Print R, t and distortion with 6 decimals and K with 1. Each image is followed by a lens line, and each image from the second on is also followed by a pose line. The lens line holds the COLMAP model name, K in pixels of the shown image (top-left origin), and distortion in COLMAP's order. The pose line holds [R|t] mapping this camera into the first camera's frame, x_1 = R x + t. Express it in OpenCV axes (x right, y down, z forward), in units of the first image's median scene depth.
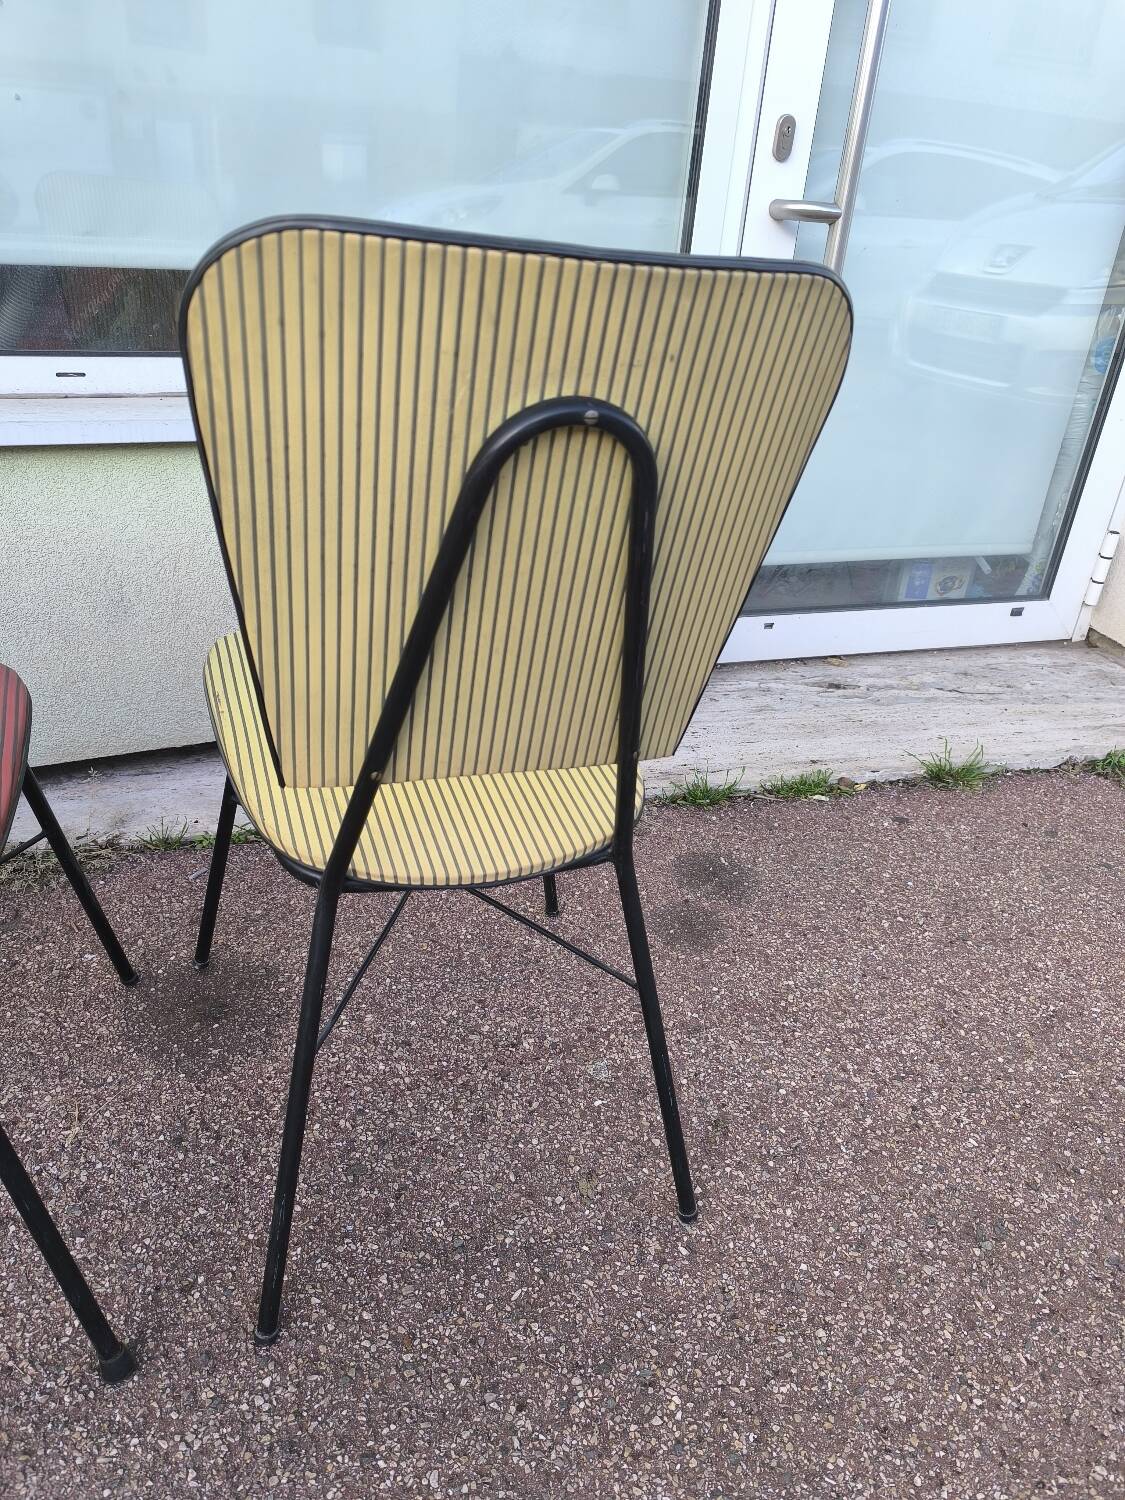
lens RADIAL K [[1026.5, 0, 553.5], [0, 1026.5, 747.6], [0, 0, 1]] dist [0.017584, -0.026891]
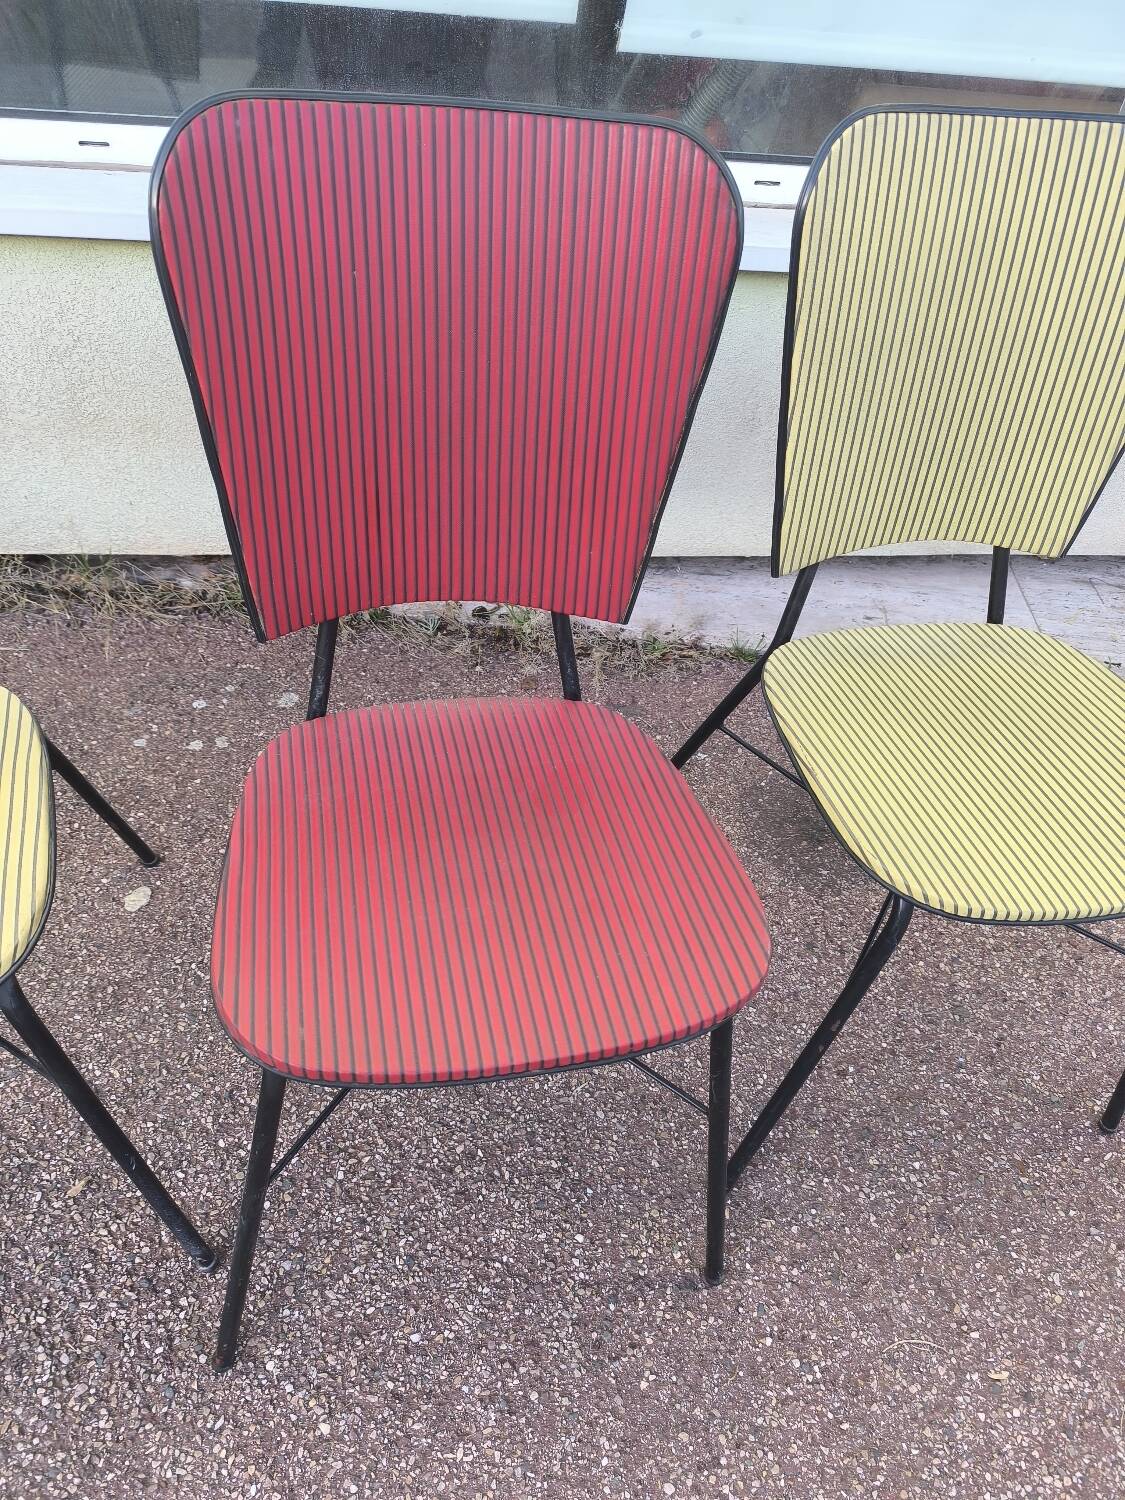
lens RADIAL K [[1026.5, 0, 539.5], [0, 1026.5, 745.2], [0, 0, 1]] dist [0.017584, -0.026891]
pose [[0.949596, 0.234426, -0.208115, -0.497457], [-0.169176, 0.942156, 0.289348, -0.146929], [0.263907, -0.239556, 0.934327, -0.172802]]
